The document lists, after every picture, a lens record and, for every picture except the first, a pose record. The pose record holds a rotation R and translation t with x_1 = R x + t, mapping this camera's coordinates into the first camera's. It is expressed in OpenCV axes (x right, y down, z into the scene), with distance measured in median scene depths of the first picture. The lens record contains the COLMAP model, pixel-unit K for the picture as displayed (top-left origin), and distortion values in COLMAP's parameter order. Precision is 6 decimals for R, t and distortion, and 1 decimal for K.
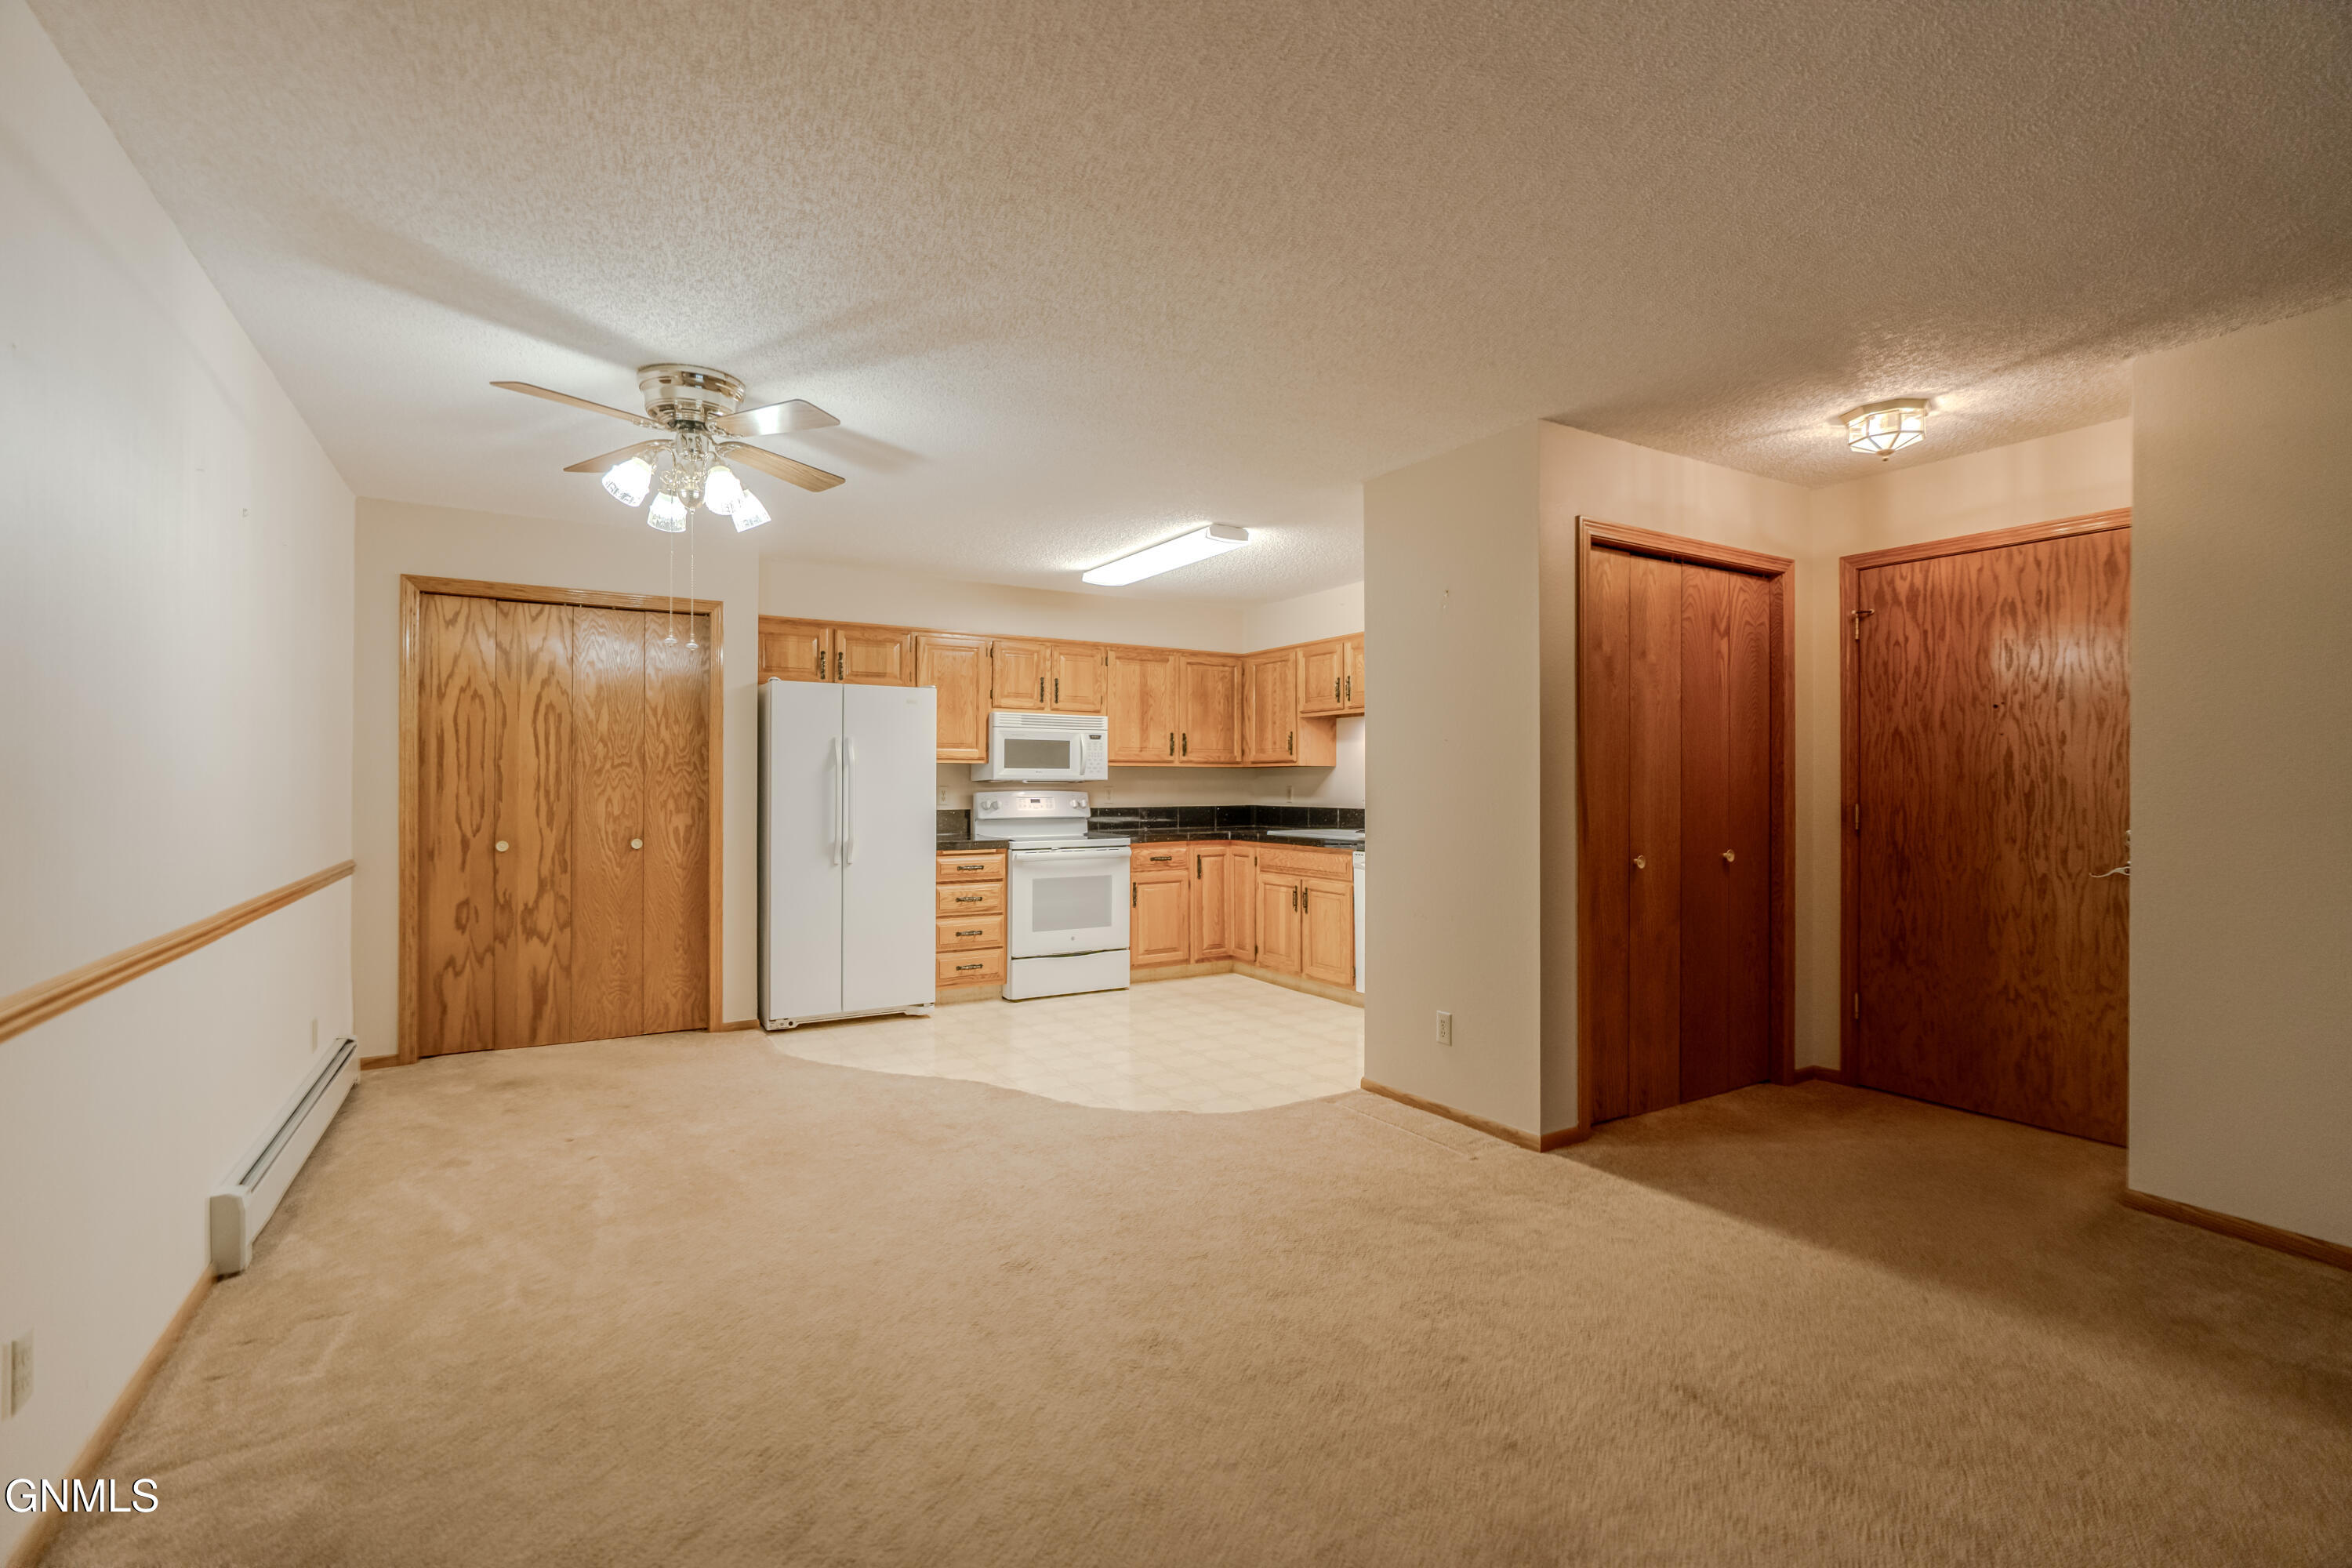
lens RADIAL K [[1151.5, 0, 1240.2], [0, 1151.5, 780.0], [0, 0, 1]] dist [-0.001376, 0.000789]
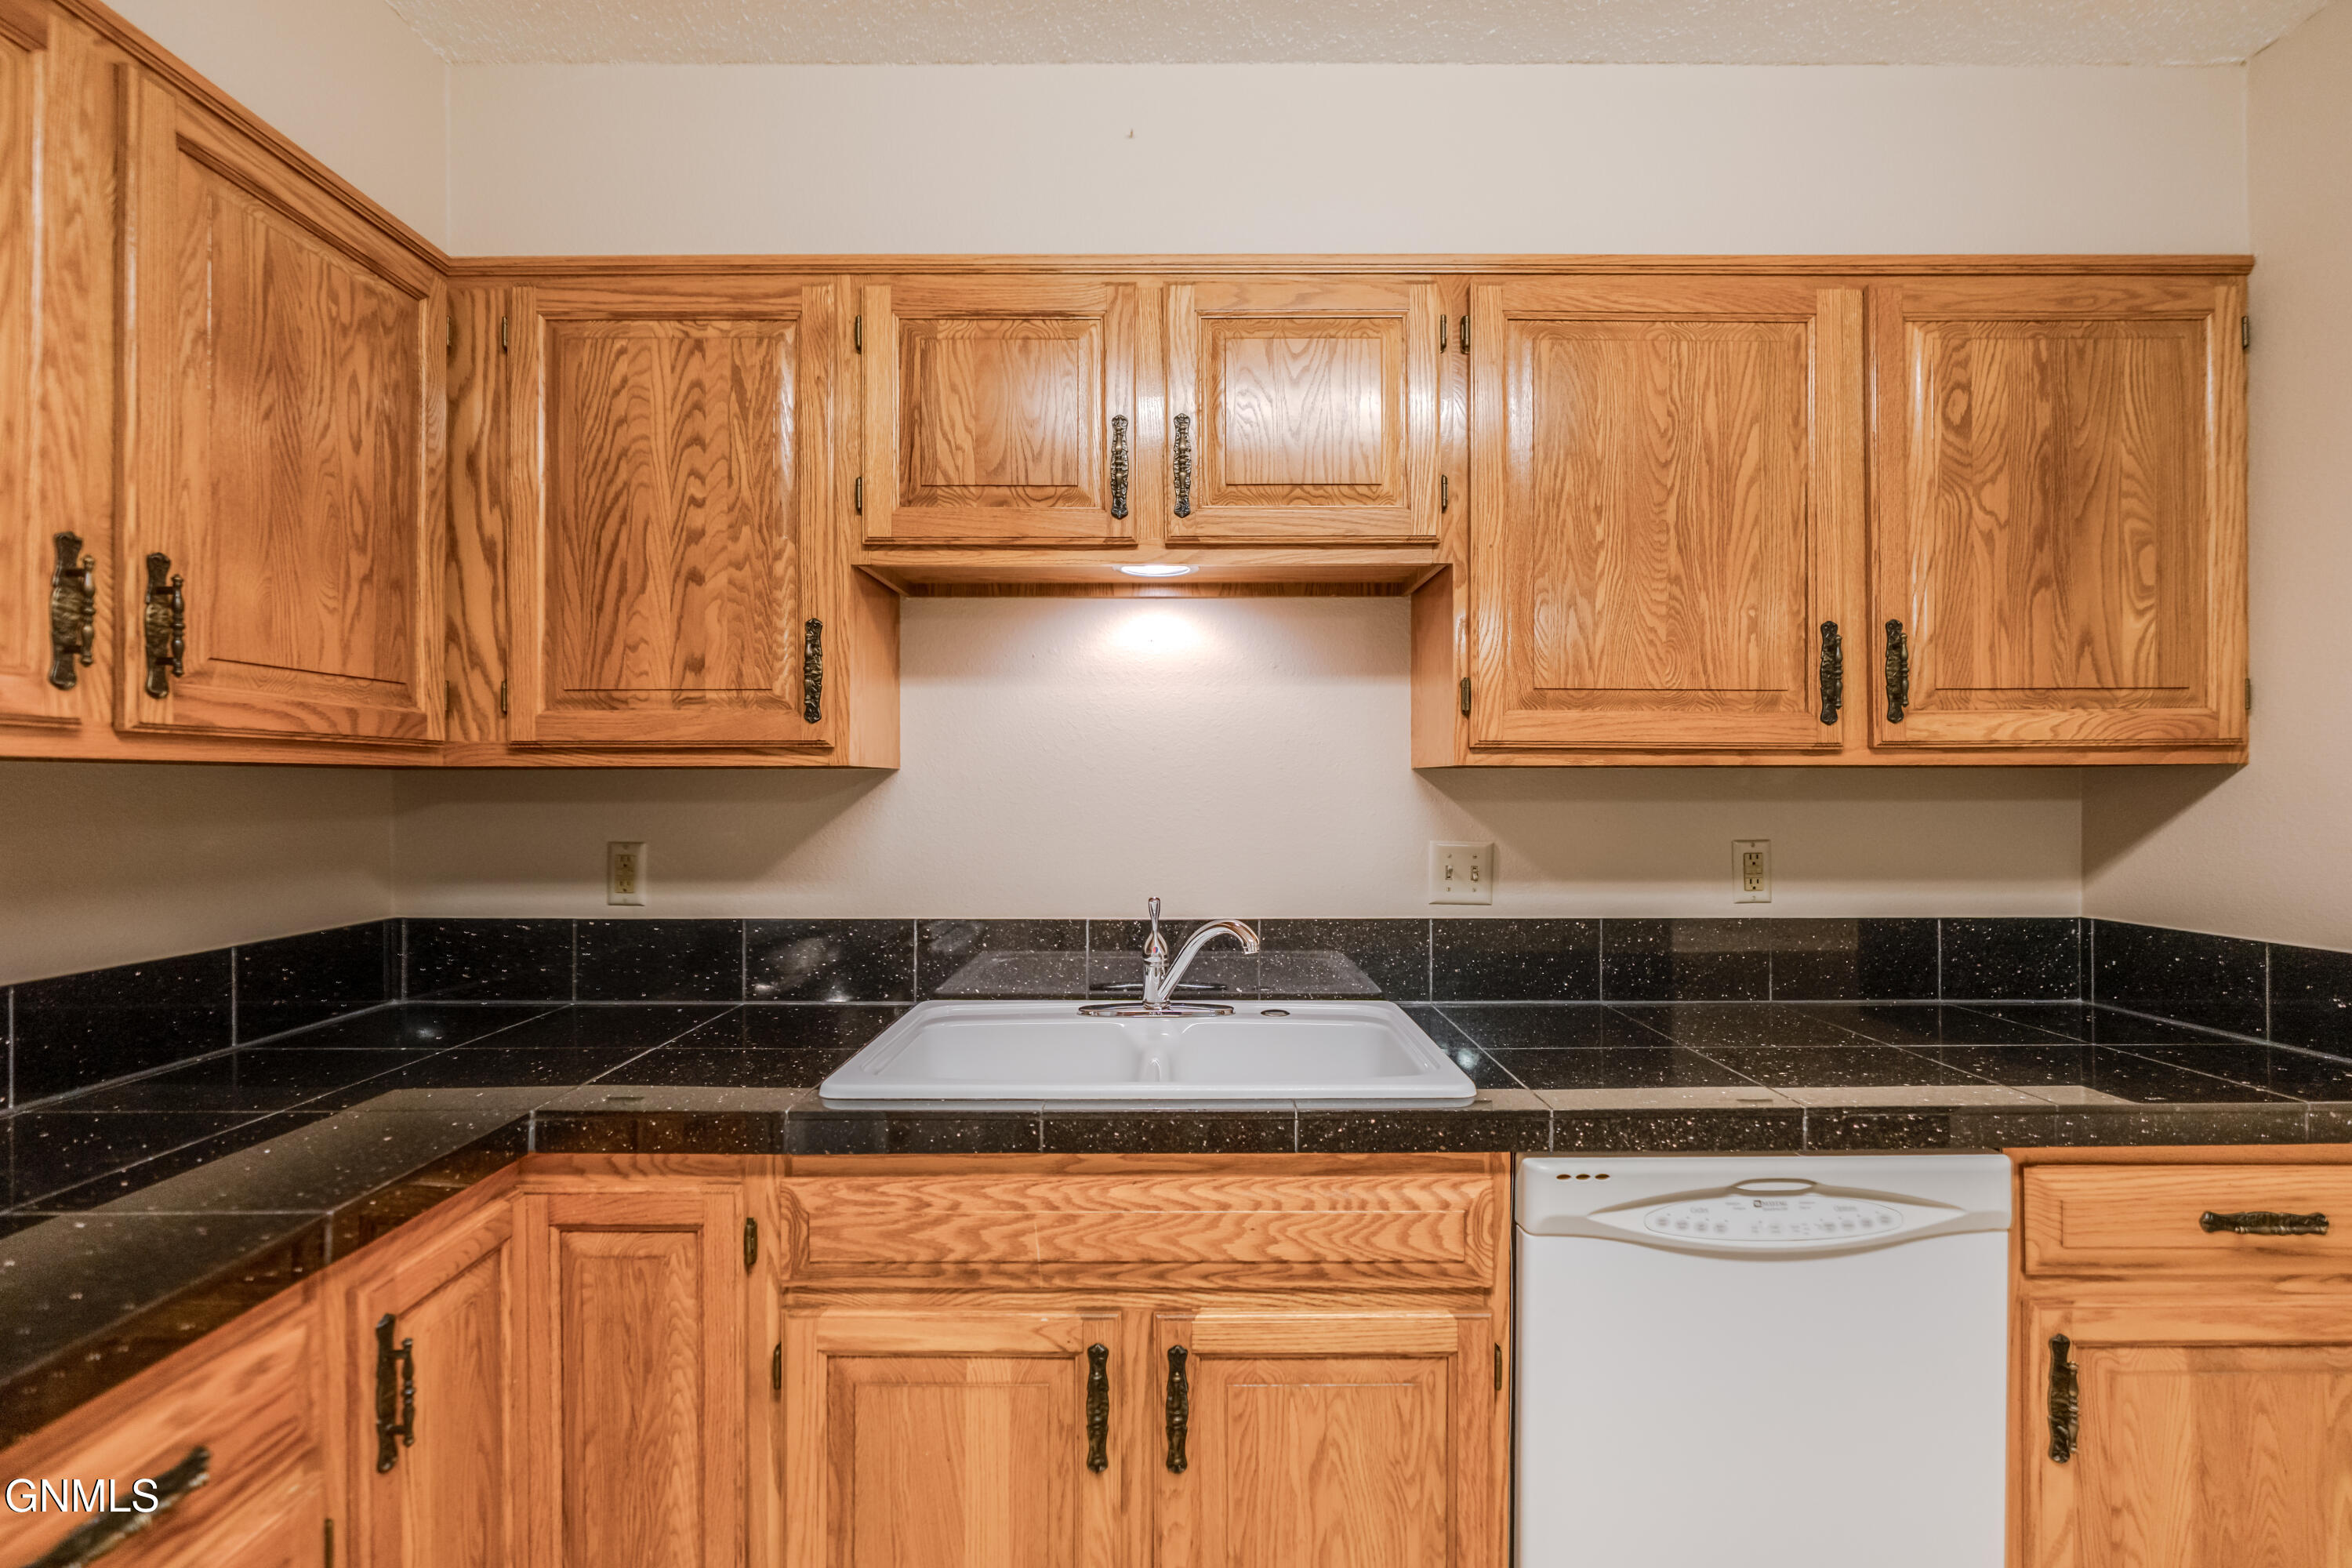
lens RADIAL K [[1070.4, 0, 1202.6], [0, 1070.4, 786.2], [0, 0, 1]] dist [-0.011198, 0.000094]
pose [[0.545284, 0.002483, 0.838248, -0.097809], [-0.009701, 0.999947, 0.003348, -0.010195], [-0.838195, -0.009958, 0.545279, 0.831421]]
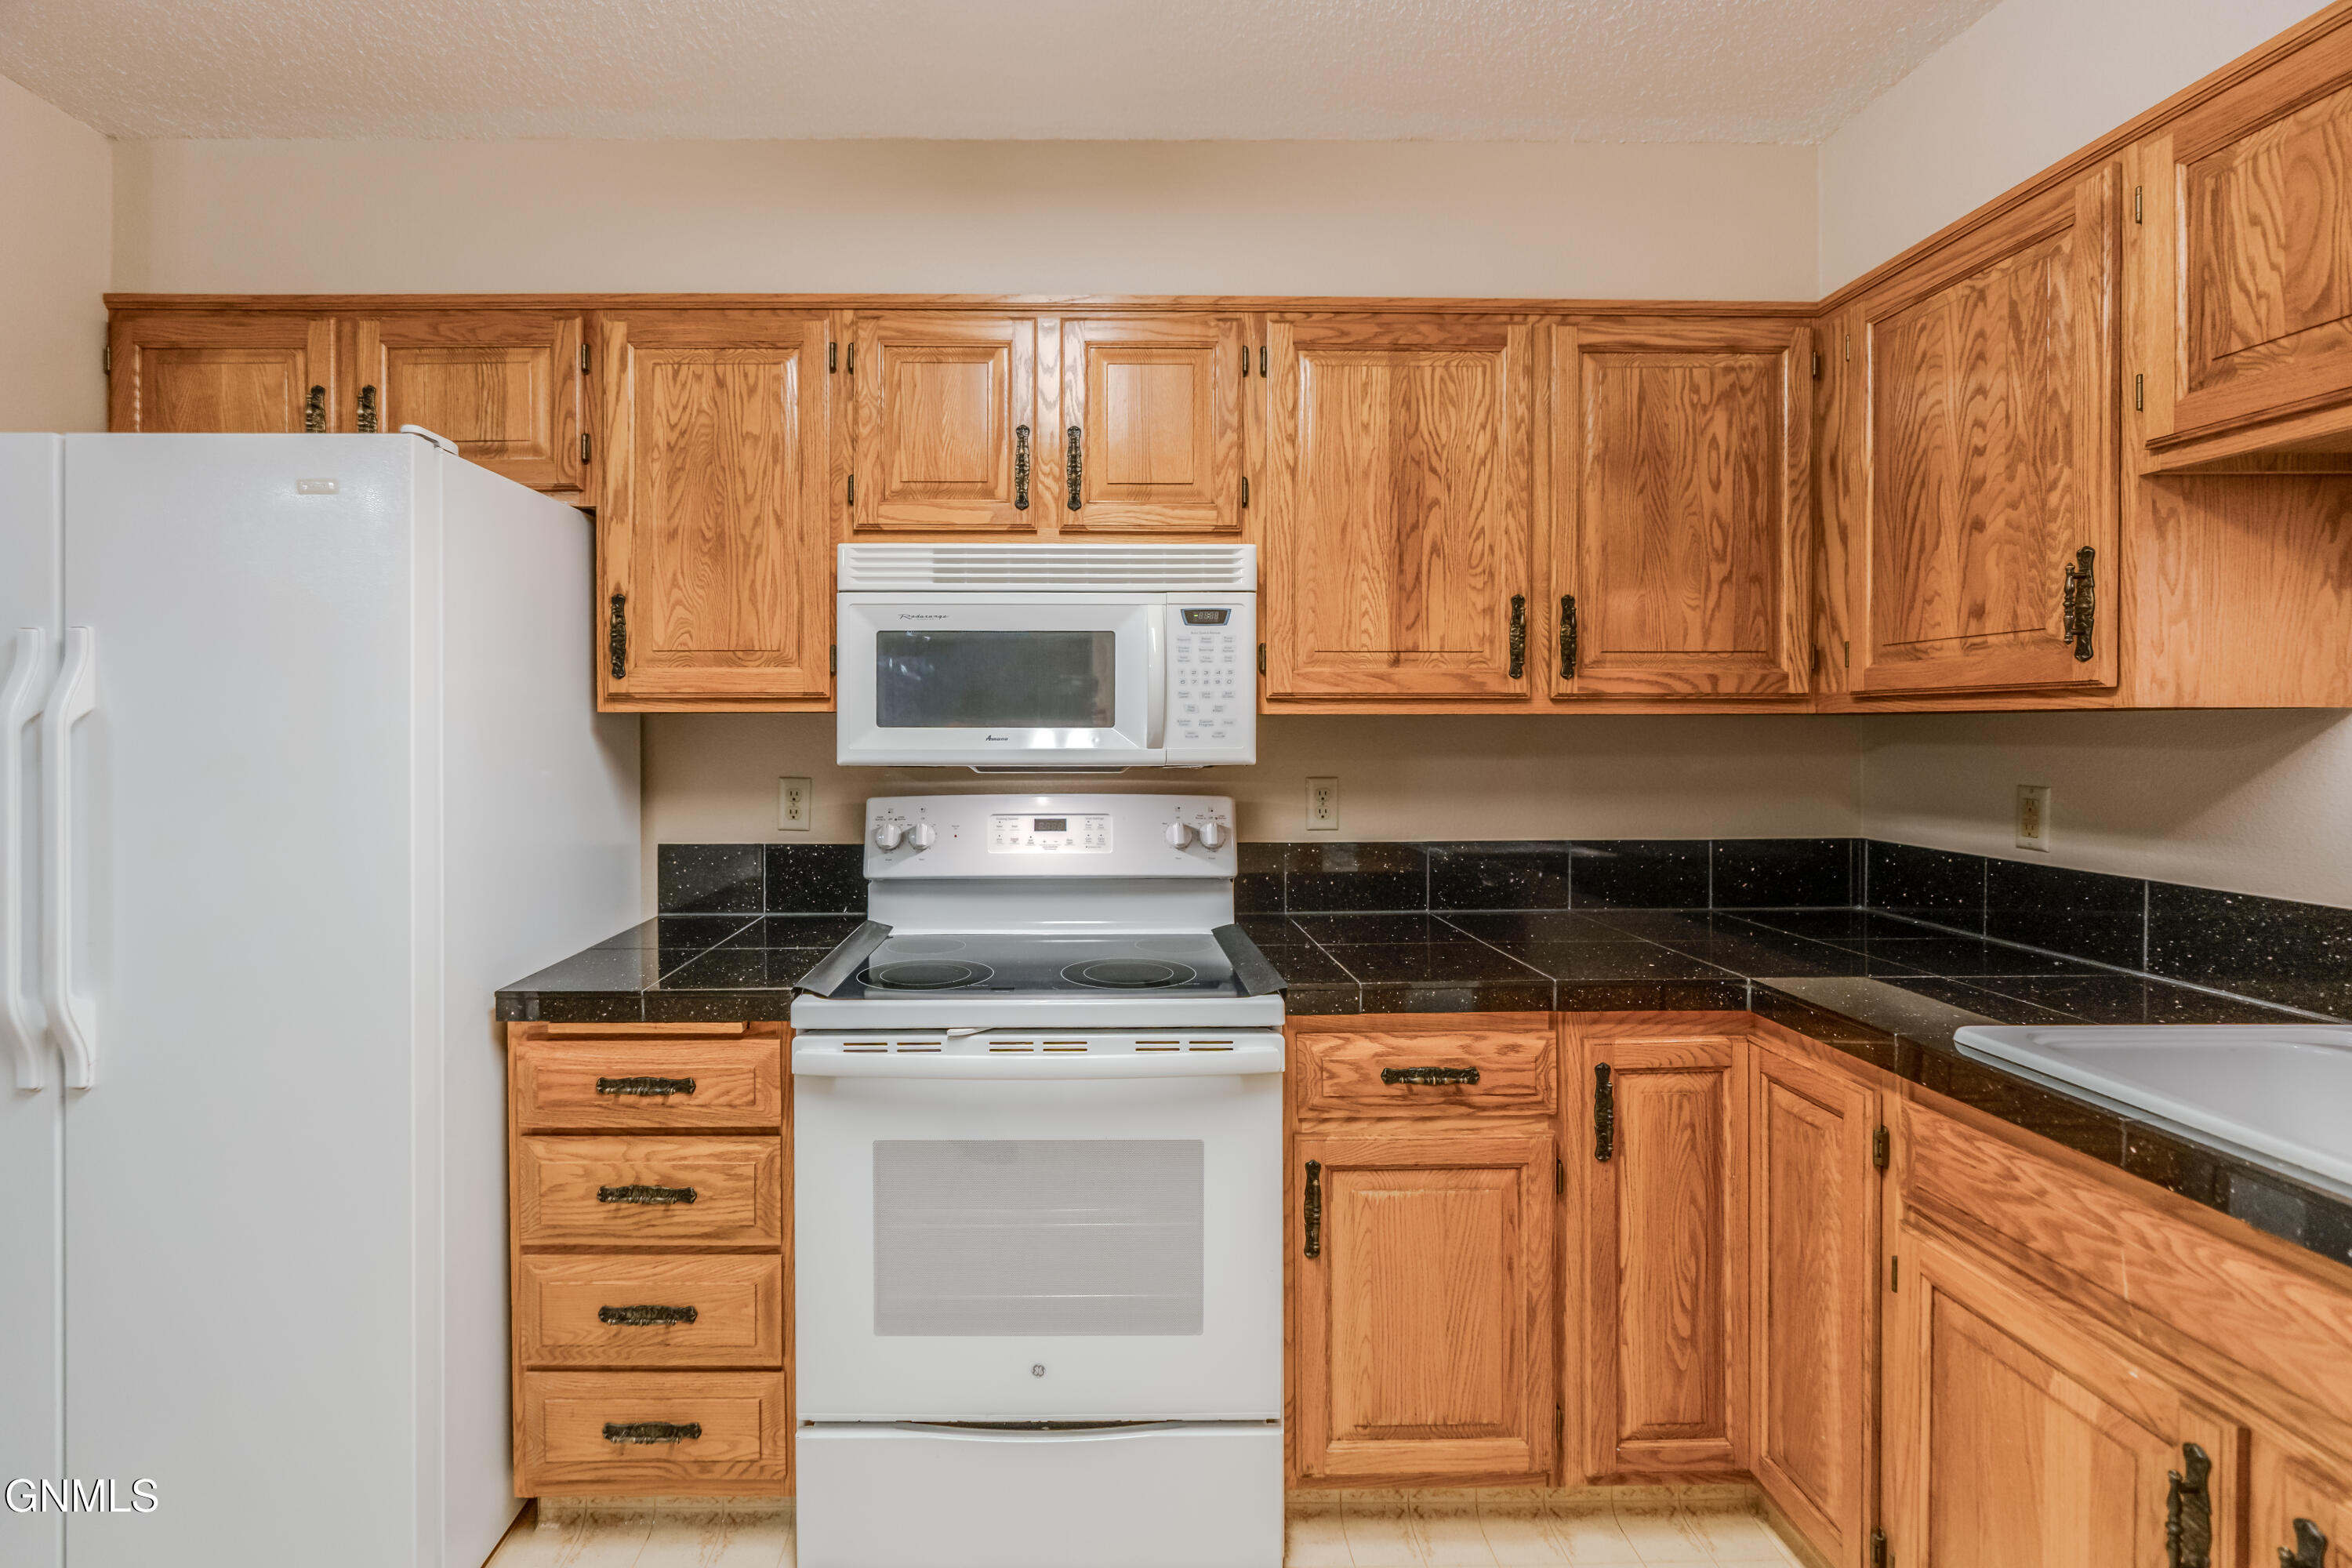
lens RADIAL K [[1115.4, 0, 1074.8], [0, 1115.4, 725.0], [0, 0, 1]] dist [-0.001103, 0.000074]
pose [[0.829106, 0.002285, -0.559087, 0.004605], [0.004003, 0.999942, 0.010024, -0.012701], [0.559077, -0.010549, 0.829049, 0.737663]]
